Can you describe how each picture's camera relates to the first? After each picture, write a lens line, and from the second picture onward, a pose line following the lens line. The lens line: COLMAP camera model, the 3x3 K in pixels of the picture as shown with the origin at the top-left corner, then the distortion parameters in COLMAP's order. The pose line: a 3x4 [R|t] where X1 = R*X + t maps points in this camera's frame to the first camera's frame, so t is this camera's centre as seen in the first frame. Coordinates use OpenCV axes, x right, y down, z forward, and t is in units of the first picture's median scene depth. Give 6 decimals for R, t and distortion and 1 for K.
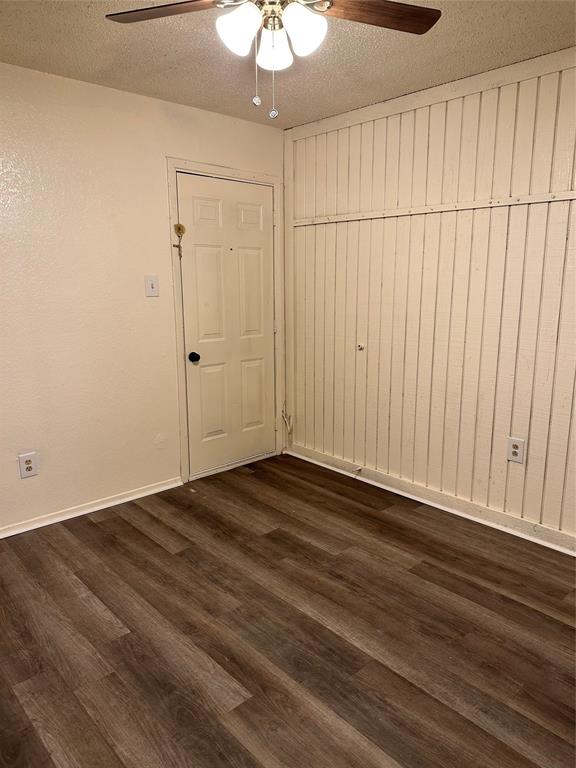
lens RADIAL K [[541.1, 0, 290.1], [0, 541.1, 380.4], [0, 0, 1]] dist [0.082159, -0.063397]
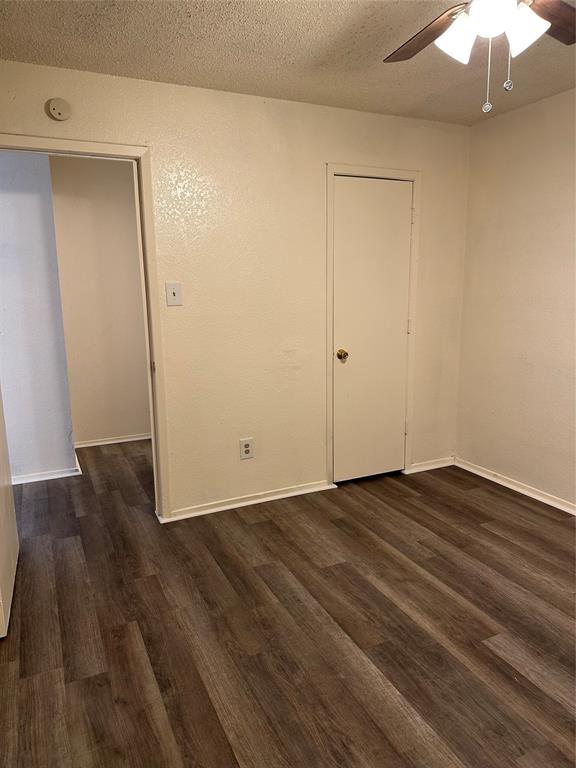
lens RADIAL K [[544.7, 0, 301.5], [0, 544.7, 382.4], [0, 0, 1]] dist [-0.002842, -0.005826]
pose [[-0.961410, -0.036094, 0.272742, 0.002021], [0.069556, 0.927263, 0.367893, -0.251609], [-0.266182, 0.372667, -0.888970, 1.304642]]
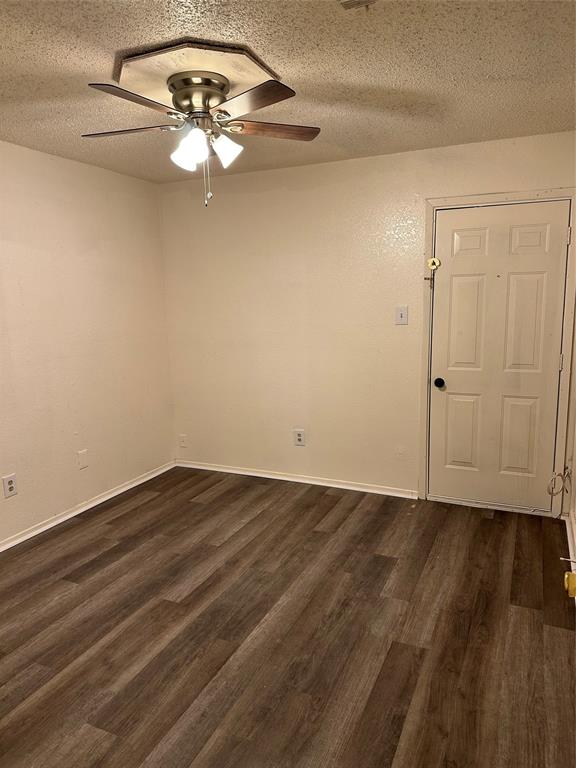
lens RADIAL K [[541.1, 0, 290.1], [0, 541.1, 380.4], [0, 0, 1]] dist [0.082159, -0.063397]
pose [[0.398291, 0.135800, -0.907151, 0.868032], [-0.163863, 0.983605, 0.075300, -0.104862], [0.902504, 0.118657, 0.414014, 0.413250]]
